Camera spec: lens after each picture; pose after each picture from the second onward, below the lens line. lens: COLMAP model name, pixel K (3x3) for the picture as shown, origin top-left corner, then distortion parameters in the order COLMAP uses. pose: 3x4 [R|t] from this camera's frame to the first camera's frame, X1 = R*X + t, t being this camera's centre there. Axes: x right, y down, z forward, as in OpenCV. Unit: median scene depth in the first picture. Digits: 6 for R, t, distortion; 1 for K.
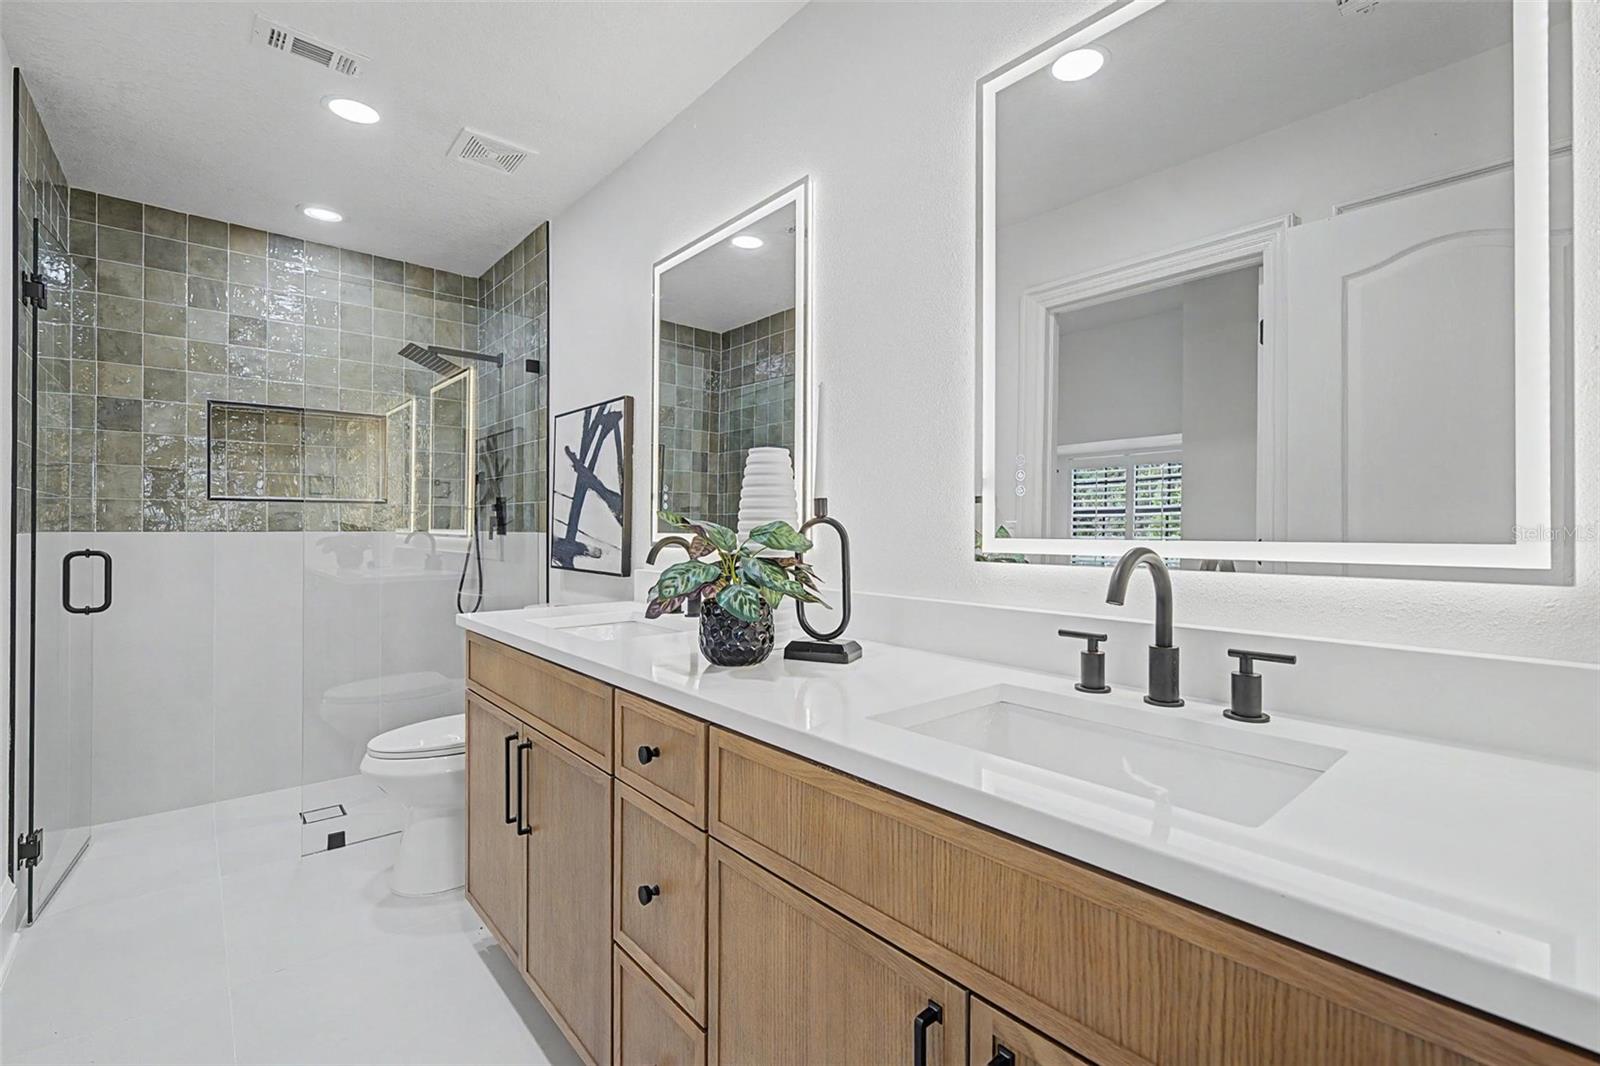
lens RADIAL K [[728.4, 0, 800.5], [0, 728.4, 537.5], [0, 0, 1]] dist [0.005035, -0.002774]
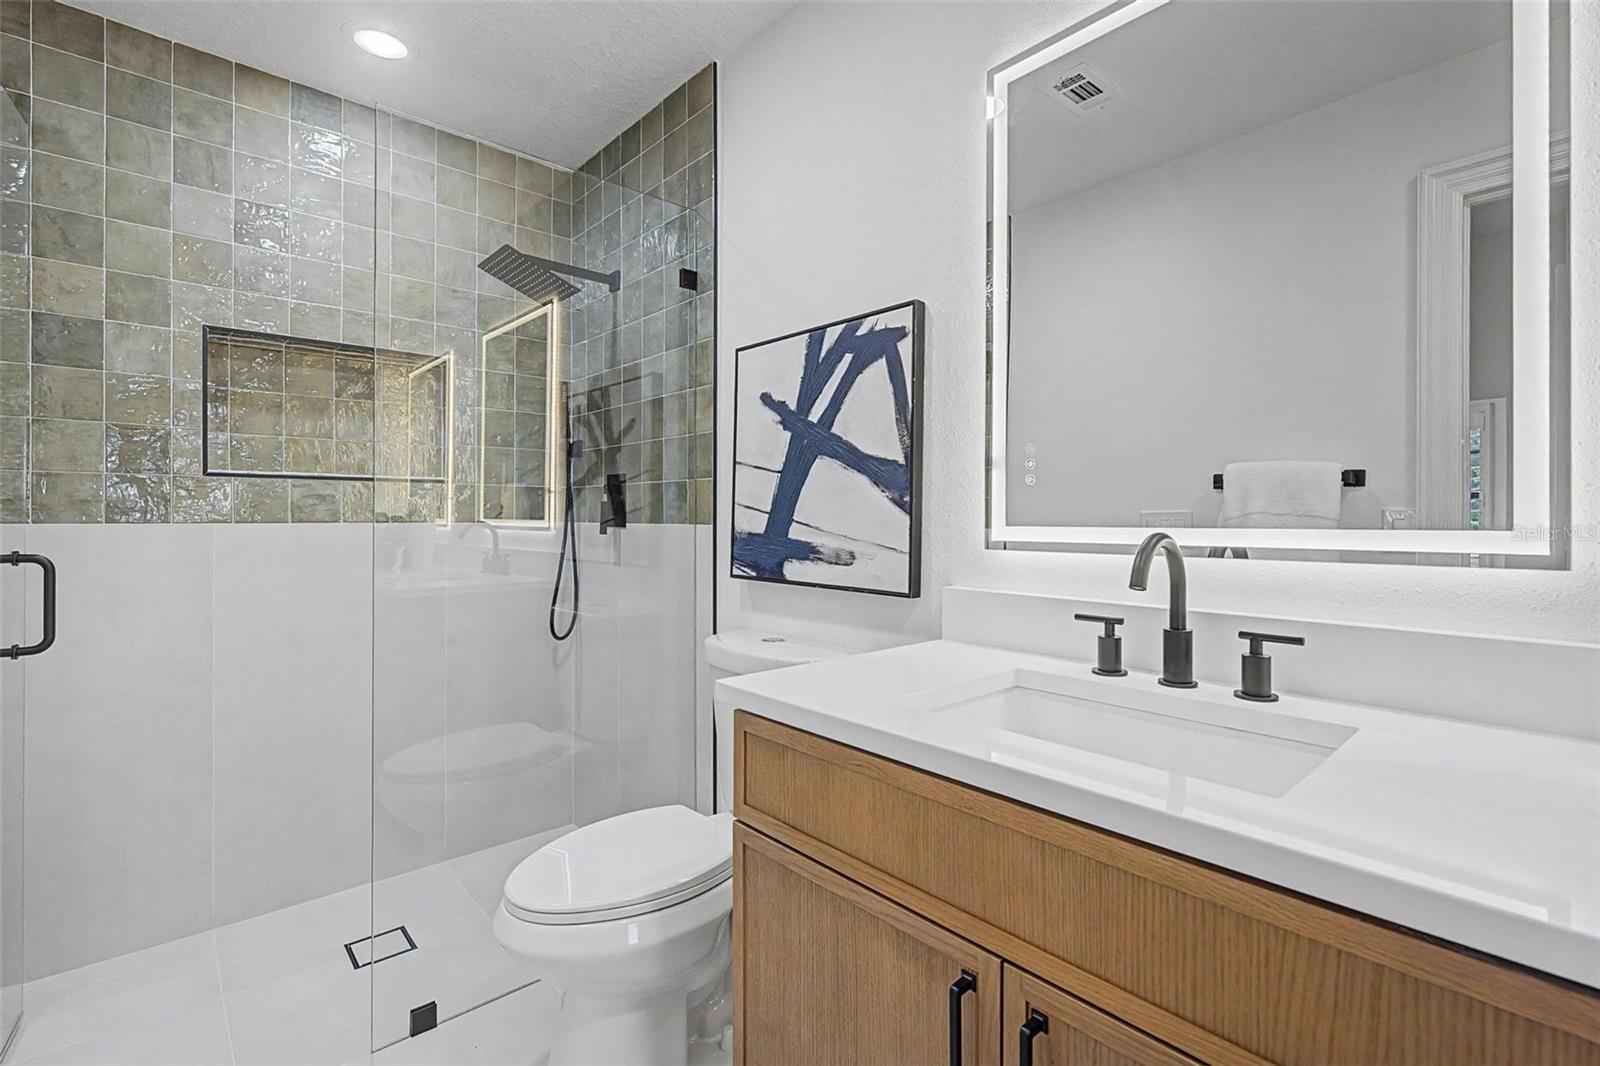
lens RADIAL K [[728.4, 0, 804.1], [0, 728.4, 521.0], [0, 0, 1]] dist [0.005035, -0.002774]
pose [[0.999679, -0.001990, 0.025249, -0.281142], [0.001880, 0.999989, 0.004386, -0.011137], [-0.025257, -0.004338, 0.999672, 0.318323]]
